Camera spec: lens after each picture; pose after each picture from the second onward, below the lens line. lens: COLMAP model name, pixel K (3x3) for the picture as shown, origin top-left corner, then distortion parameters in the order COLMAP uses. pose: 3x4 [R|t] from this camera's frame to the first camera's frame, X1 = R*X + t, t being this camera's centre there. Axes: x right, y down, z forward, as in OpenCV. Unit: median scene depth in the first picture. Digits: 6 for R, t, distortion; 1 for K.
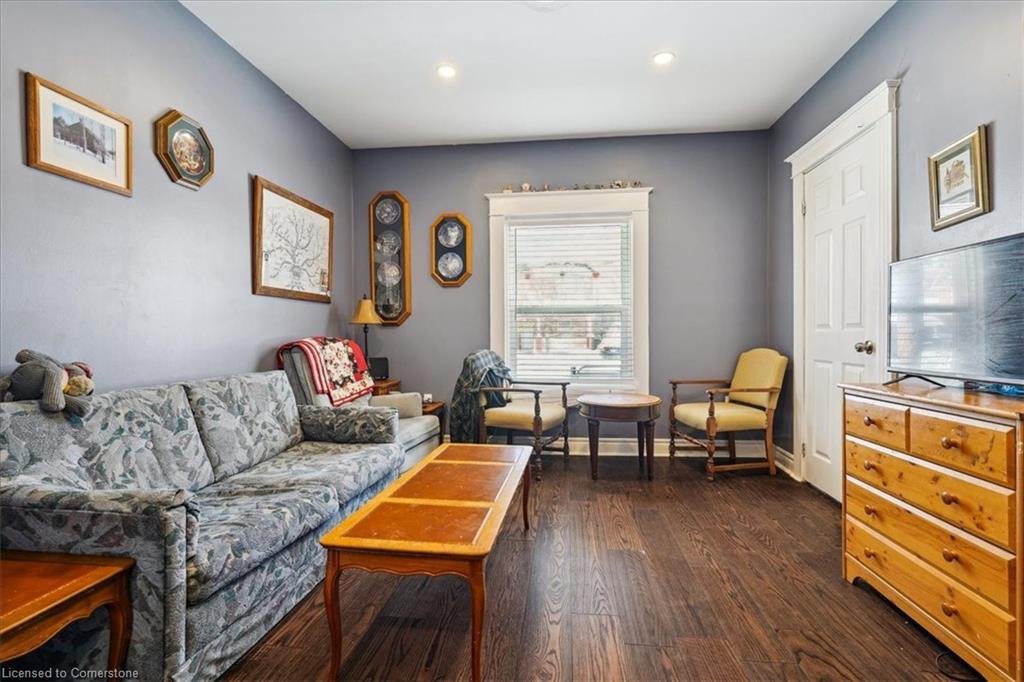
lens RADIAL K [[490.0, 0, 515.4], [0, 490.0, 337.2], [0, 0, 1]] dist [-0.013439, 0.008736]
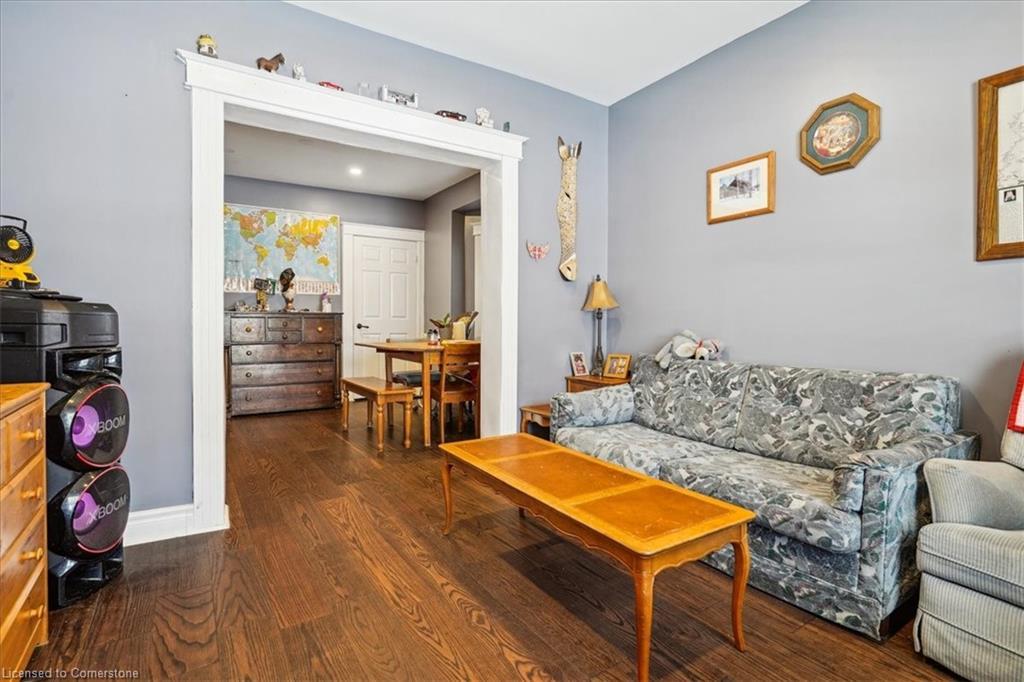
lens RADIAL K [[490.0, 0, 515.4], [0, 490.0, 337.2], [0, 0, 1]] dist [-0.013439, 0.008736]
pose [[-0.768128, 0.016113, -0.640093, 0.544638], [-0.002366, 0.999605, 0.028001, -0.000333], [0.640291, 0.023023, -0.767787, 1.611741]]
